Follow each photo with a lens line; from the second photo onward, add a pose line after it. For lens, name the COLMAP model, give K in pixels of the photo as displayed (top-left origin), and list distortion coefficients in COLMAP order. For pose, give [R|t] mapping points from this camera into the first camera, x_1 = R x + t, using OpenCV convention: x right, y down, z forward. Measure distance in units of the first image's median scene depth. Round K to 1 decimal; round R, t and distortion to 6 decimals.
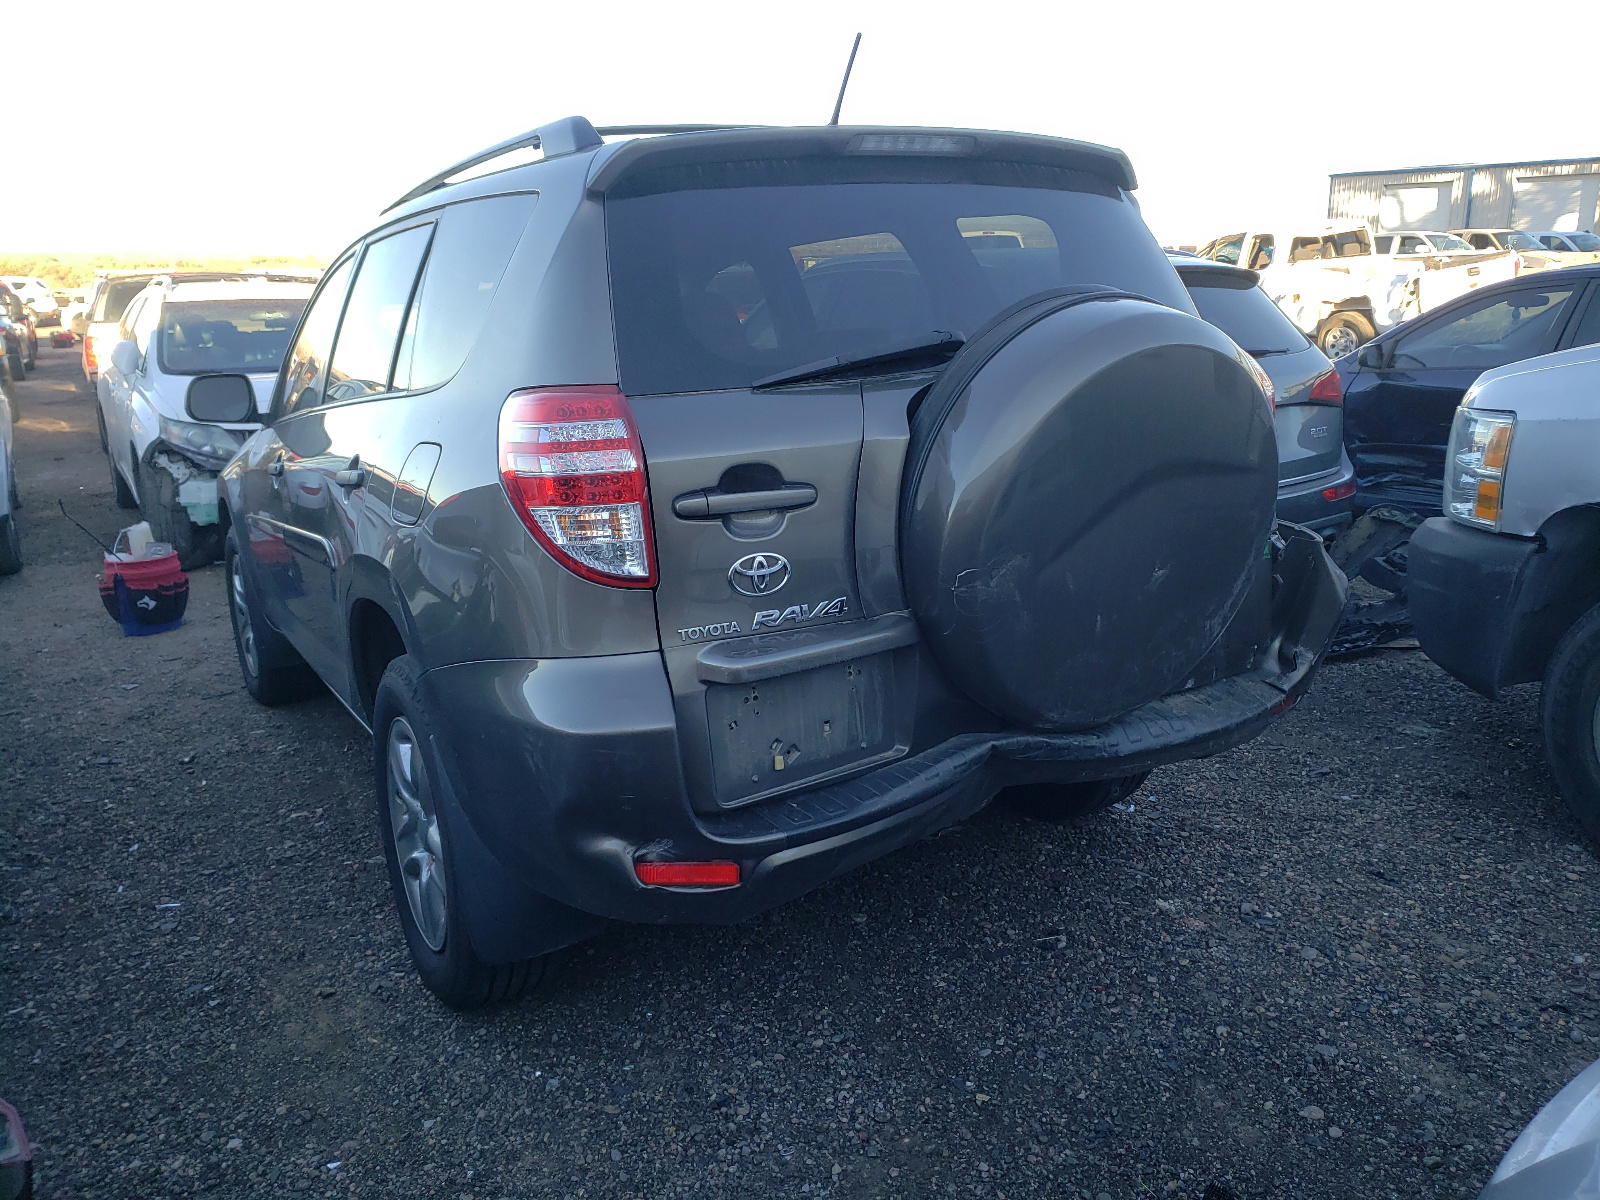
lens RADIAL K [[1232.8, 0, 811.3], [0, 1232.8, 602.2], [0, 0, 1]] dist [0.024244, -0.003195]
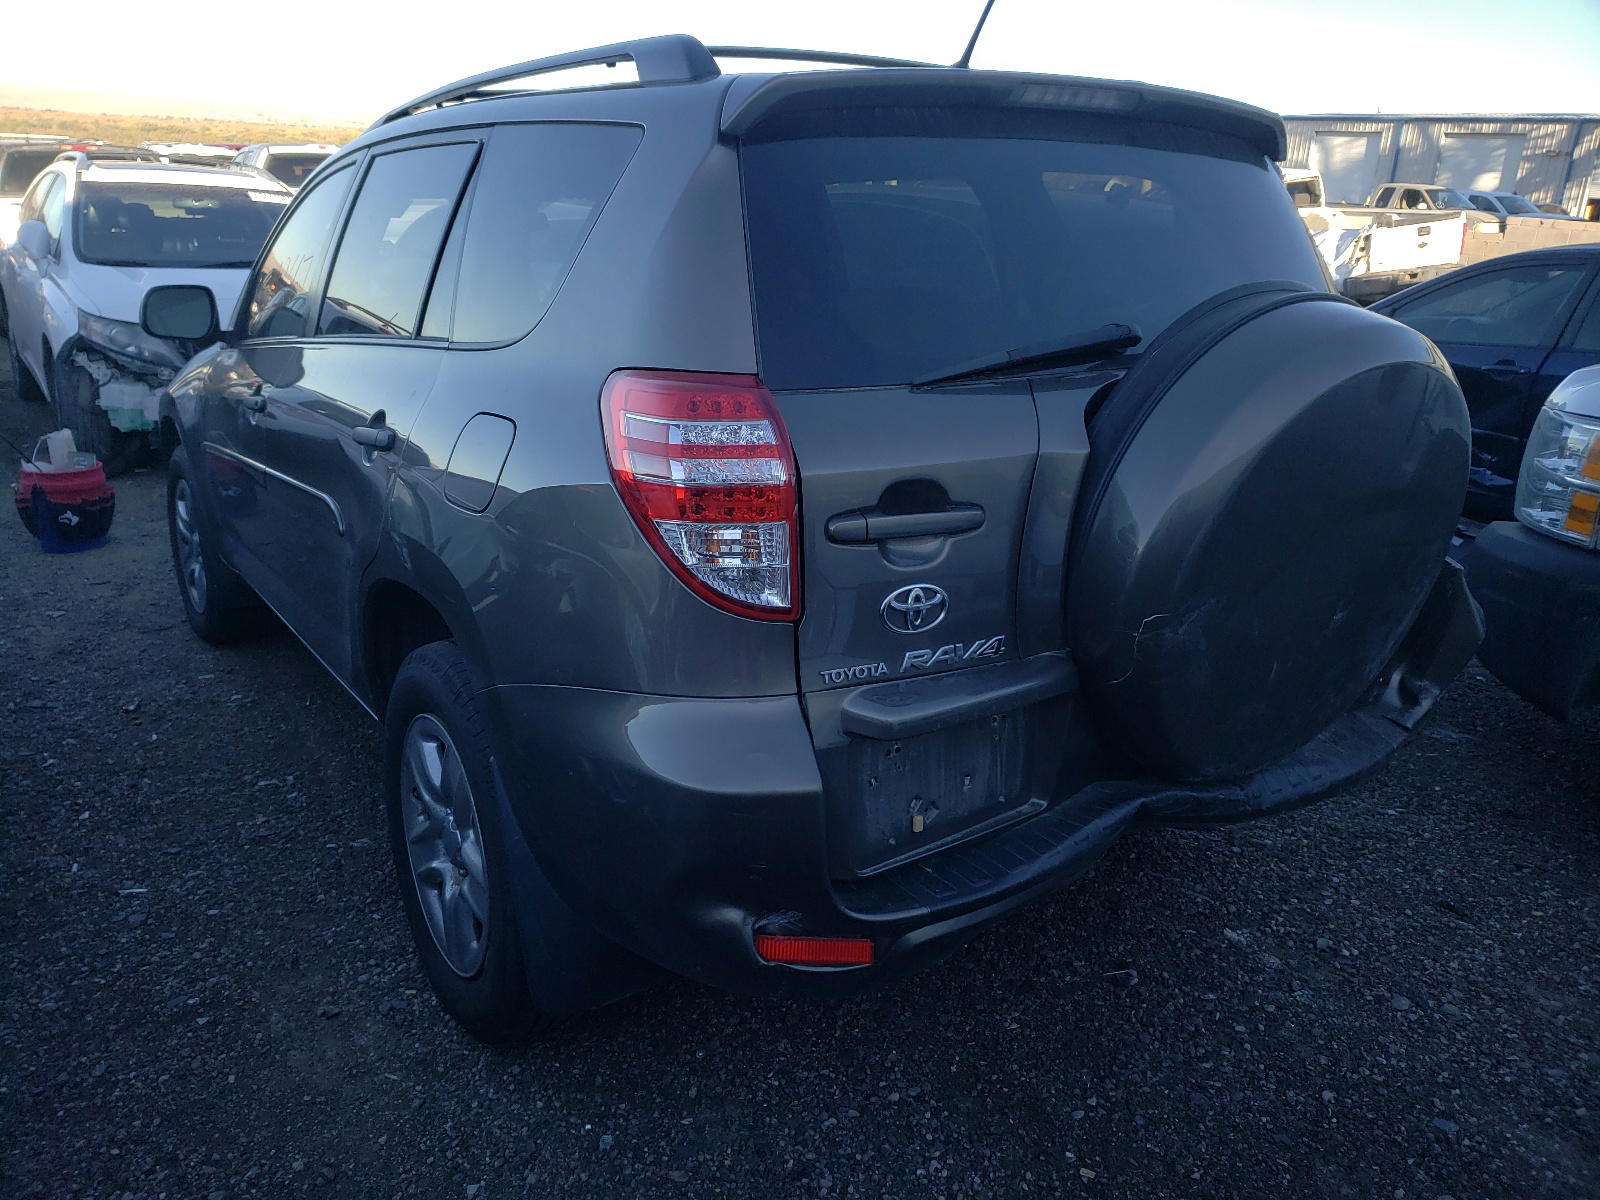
lens RADIAL K [[1232.8, 0, 786.8], [0, 1232.8, 602.7], [0, 0, 1]] dist [0.024244, -0.003195]
pose [[0.997242, 0.045963, 0.058268, -0.137172], [-0.049728, 0.996652, 0.064900, -0.059279], [-0.055090, -0.067619, 0.996189, 0.116054]]
